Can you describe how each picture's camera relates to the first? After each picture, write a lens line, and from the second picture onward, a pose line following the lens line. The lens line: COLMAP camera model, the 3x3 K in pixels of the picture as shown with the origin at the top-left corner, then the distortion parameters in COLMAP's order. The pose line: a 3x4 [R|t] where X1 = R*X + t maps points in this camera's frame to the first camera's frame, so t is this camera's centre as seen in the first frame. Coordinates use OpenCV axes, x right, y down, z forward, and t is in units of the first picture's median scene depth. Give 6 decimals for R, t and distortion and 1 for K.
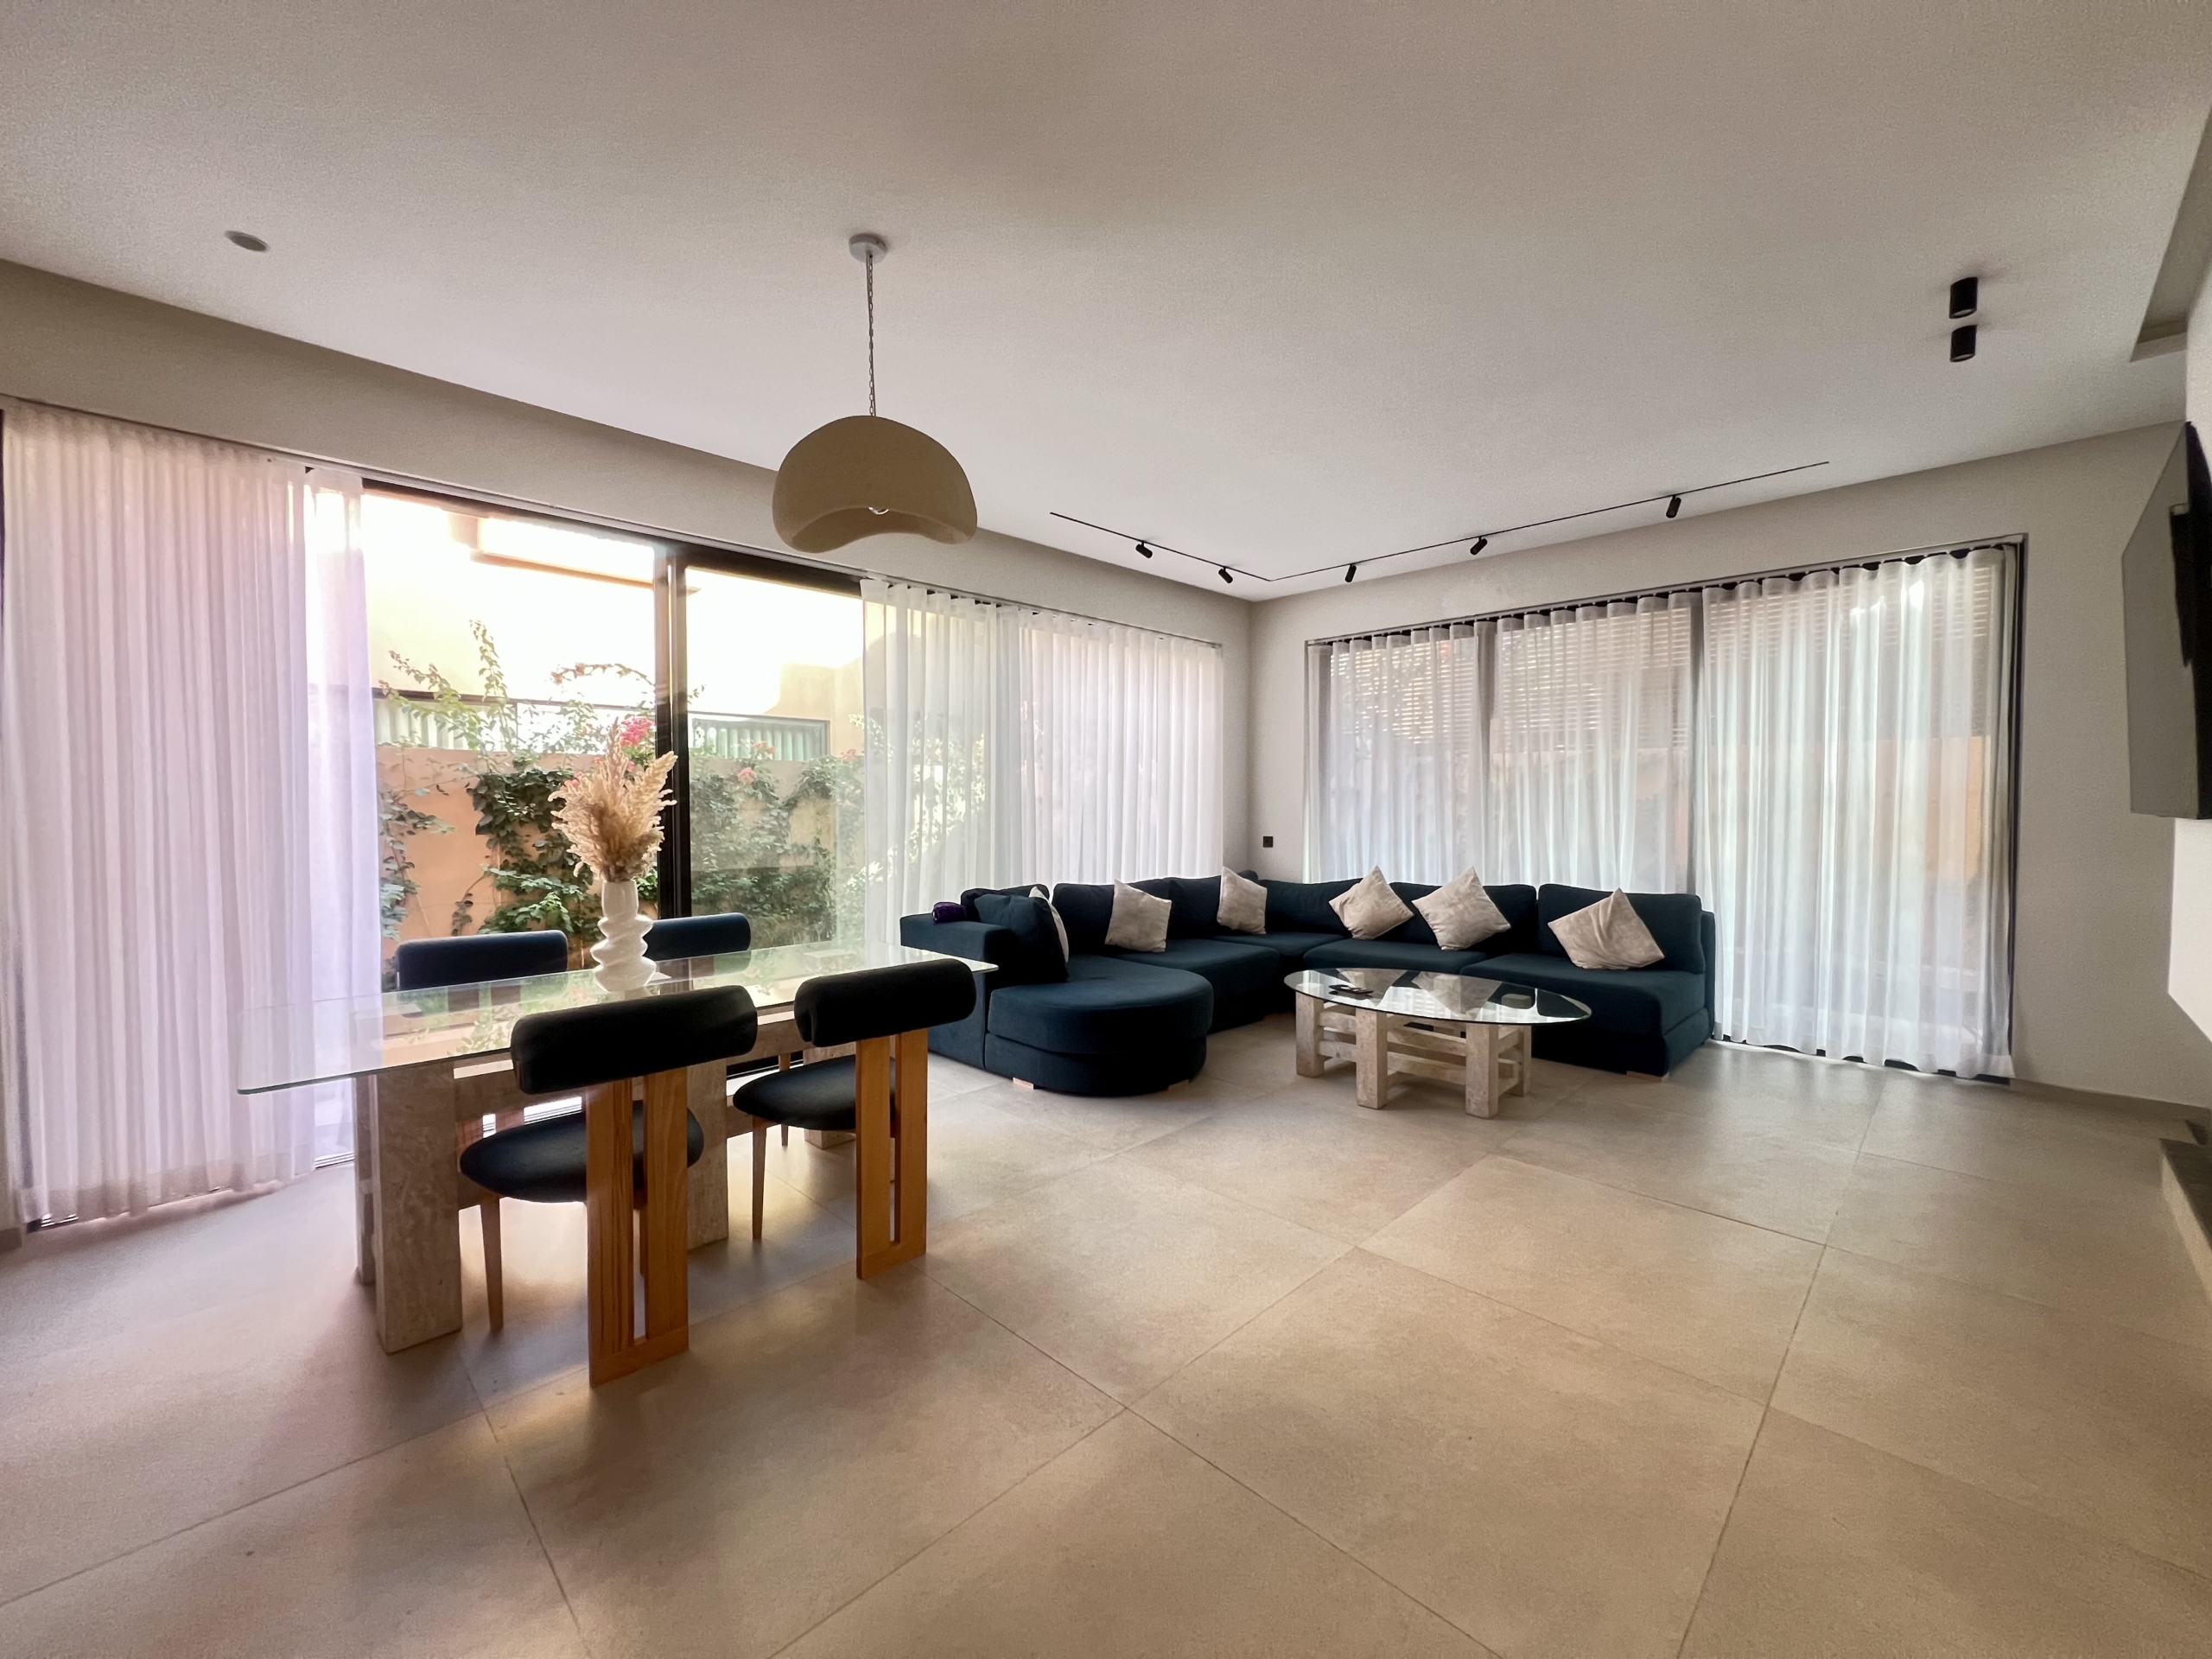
lens RADIAL K [[883.4, 0, 1110.3], [0, 883.4, 831.9], [0, 0, 1]] dist [-0.000499, -0.000298]
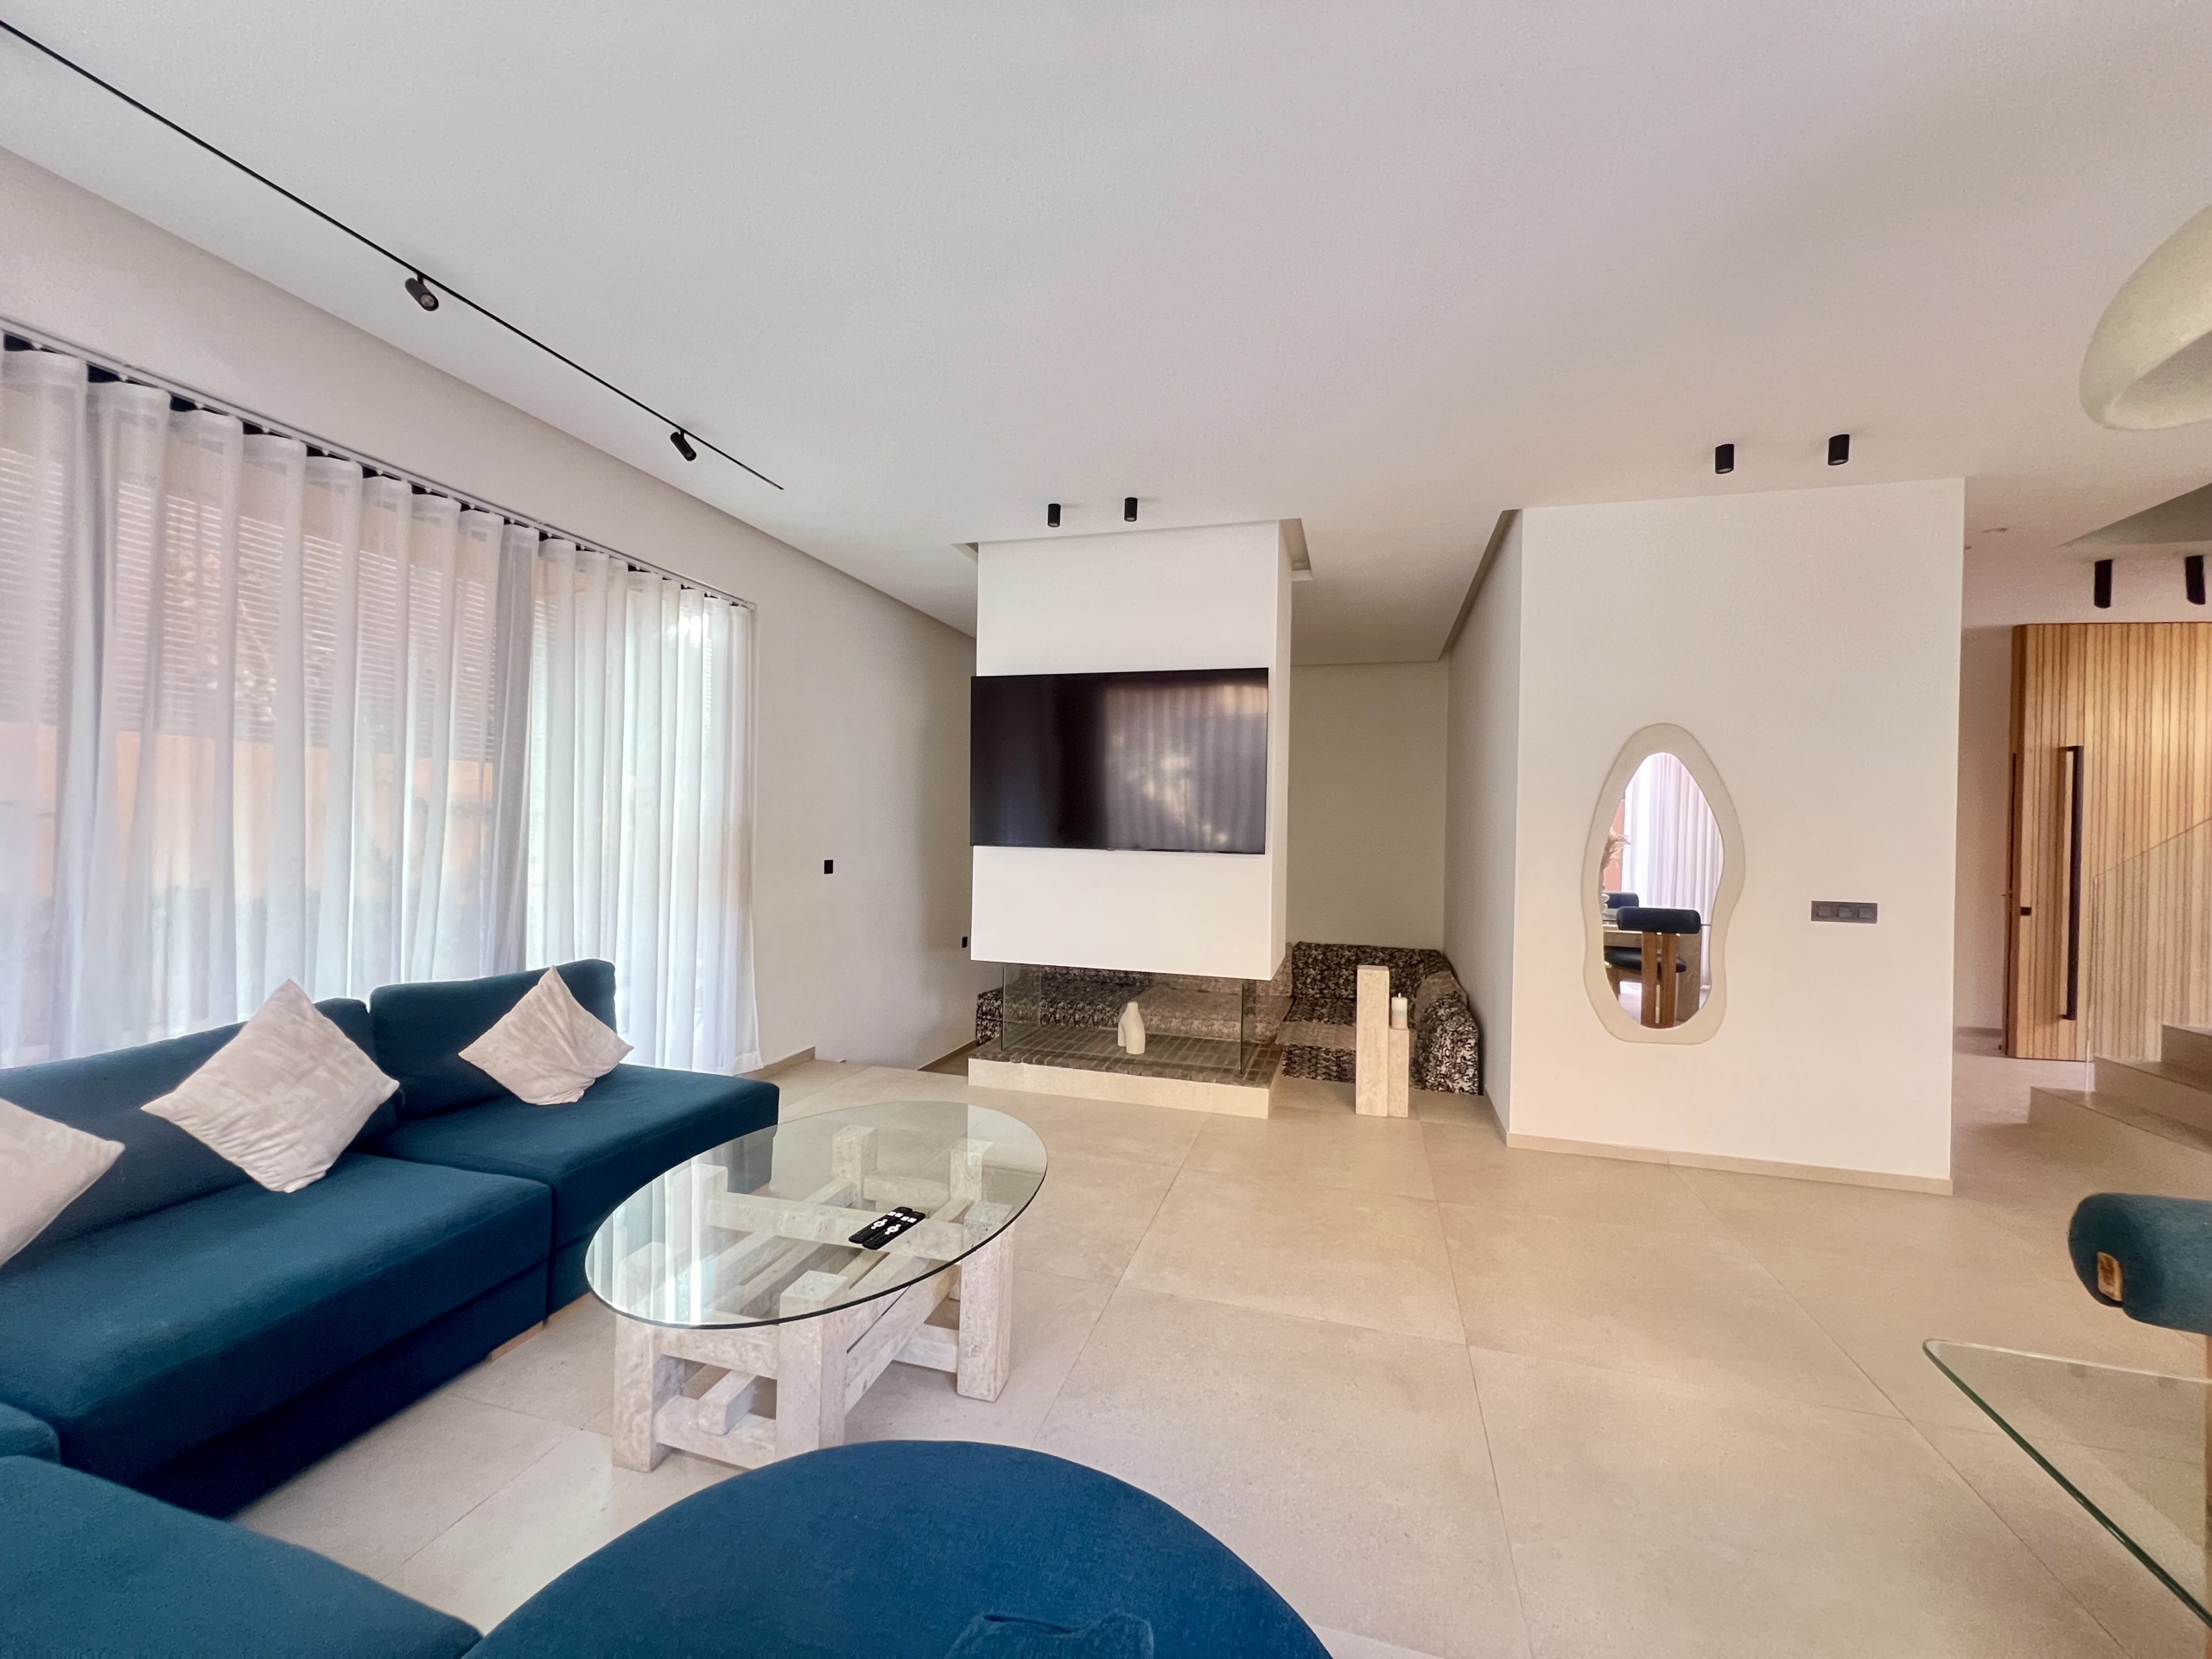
lens RADIAL K [[883.4, 0, 1110.9], [0, 883.4, 832.2], [0, 0, 1]] dist [-0.000499, -0.000298]
pose [[-0.494415, -0.007661, 0.869192, -0.174430], [0.004814, 0.999922, 0.011552, -0.038391], [-0.869212, 0.009896, -0.494340, 0.939760]]
